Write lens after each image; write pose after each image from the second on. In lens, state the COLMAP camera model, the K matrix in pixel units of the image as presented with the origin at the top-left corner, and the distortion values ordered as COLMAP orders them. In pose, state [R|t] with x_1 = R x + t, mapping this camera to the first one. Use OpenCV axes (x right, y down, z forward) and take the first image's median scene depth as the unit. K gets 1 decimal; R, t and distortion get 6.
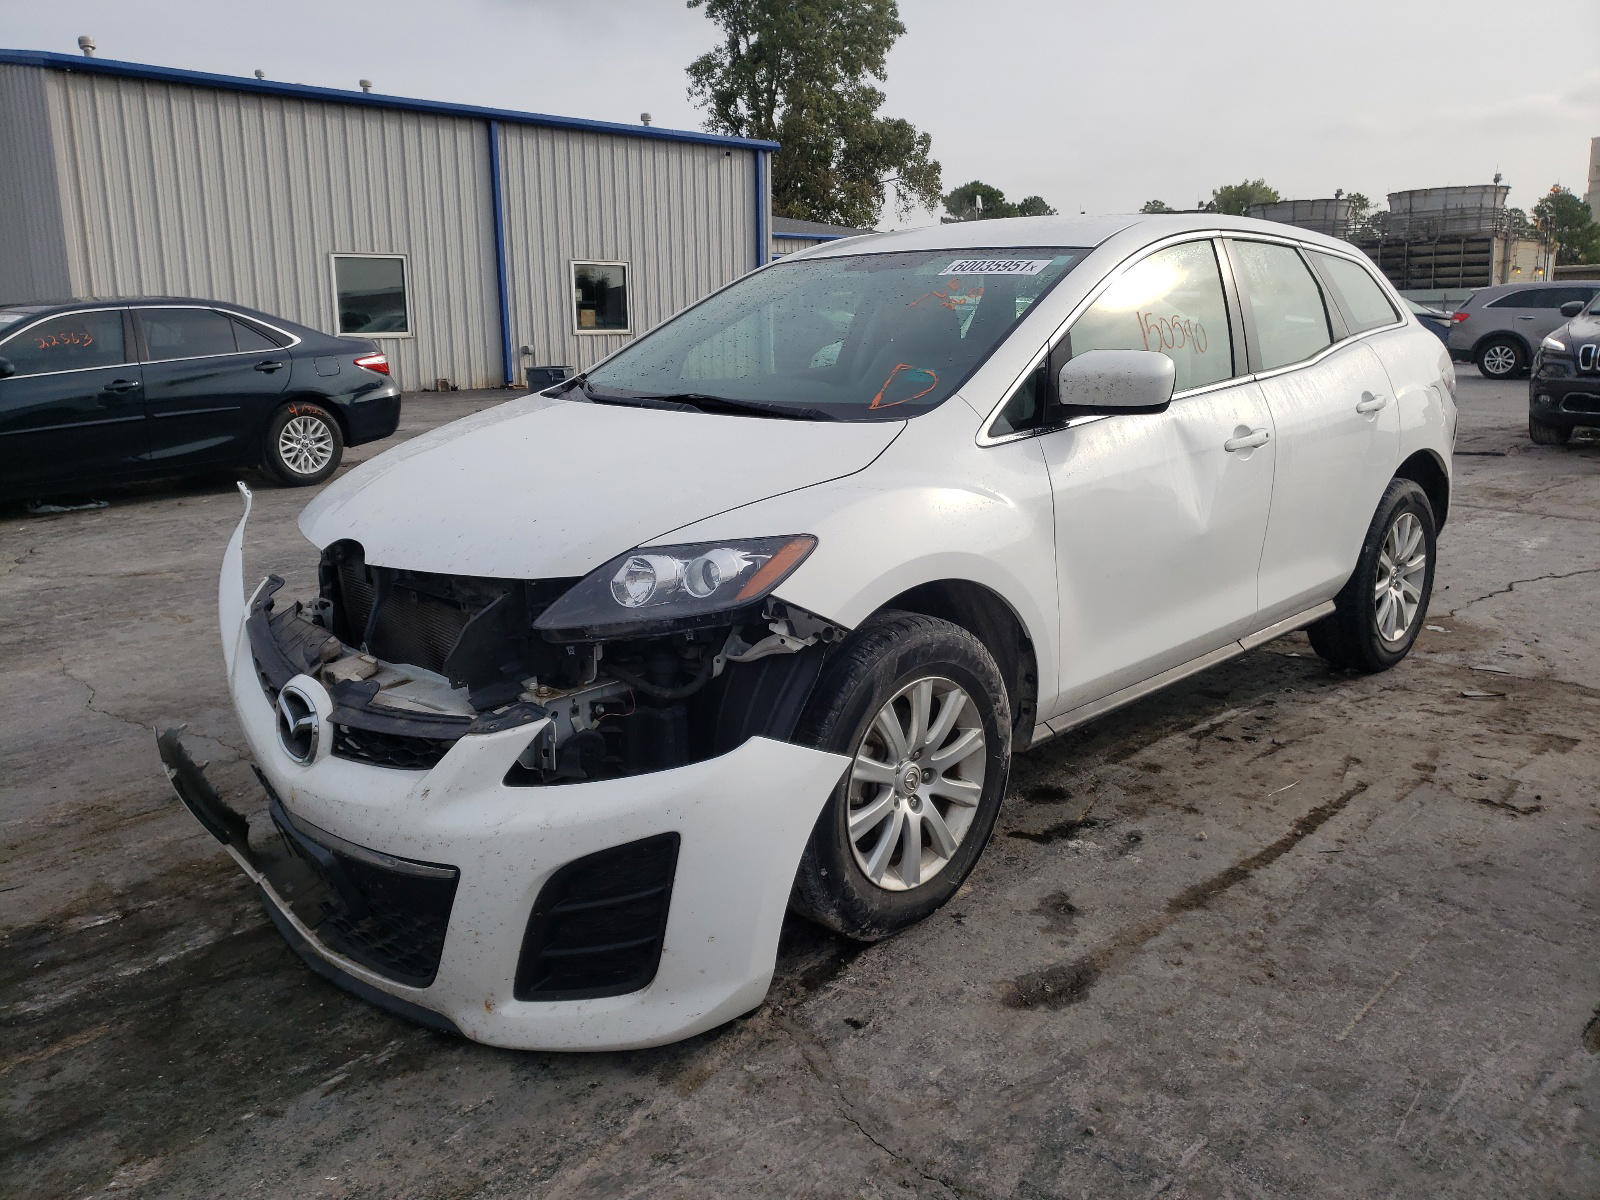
lens RADIAL K [[1278.0, 0, 767.1], [0, 1278.0, 600.6], [0, 0, 1]] dist [0.055235, 0.006893]
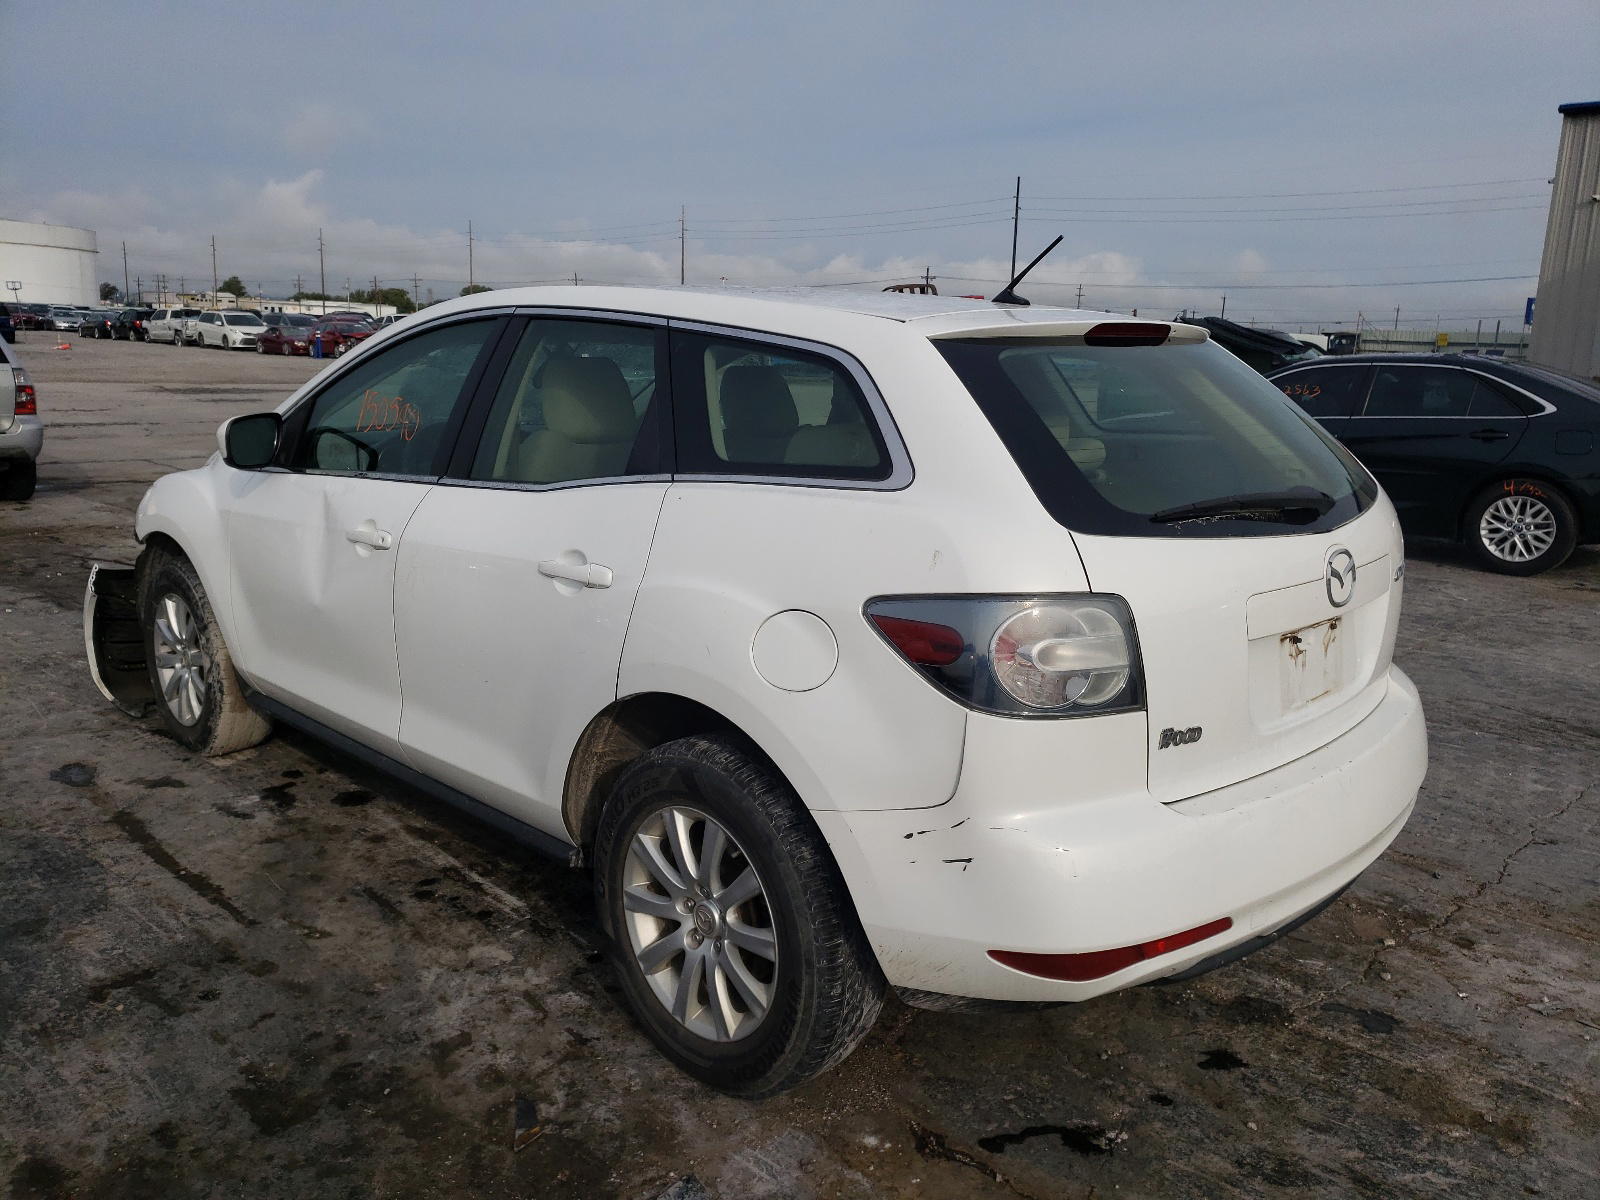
lens RADIAL K [[1278.0, 0, 767.1], [0, 1278.0, 600.6], [0, 0, 1]] dist [0.055235, 0.006893]
pose [[-0.046136, 0.201235, -0.978456, 1.187171], [-0.235427, 0.949717, 0.206425, -0.313857], [0.970796, 0.239879, 0.003560, 1.204569]]
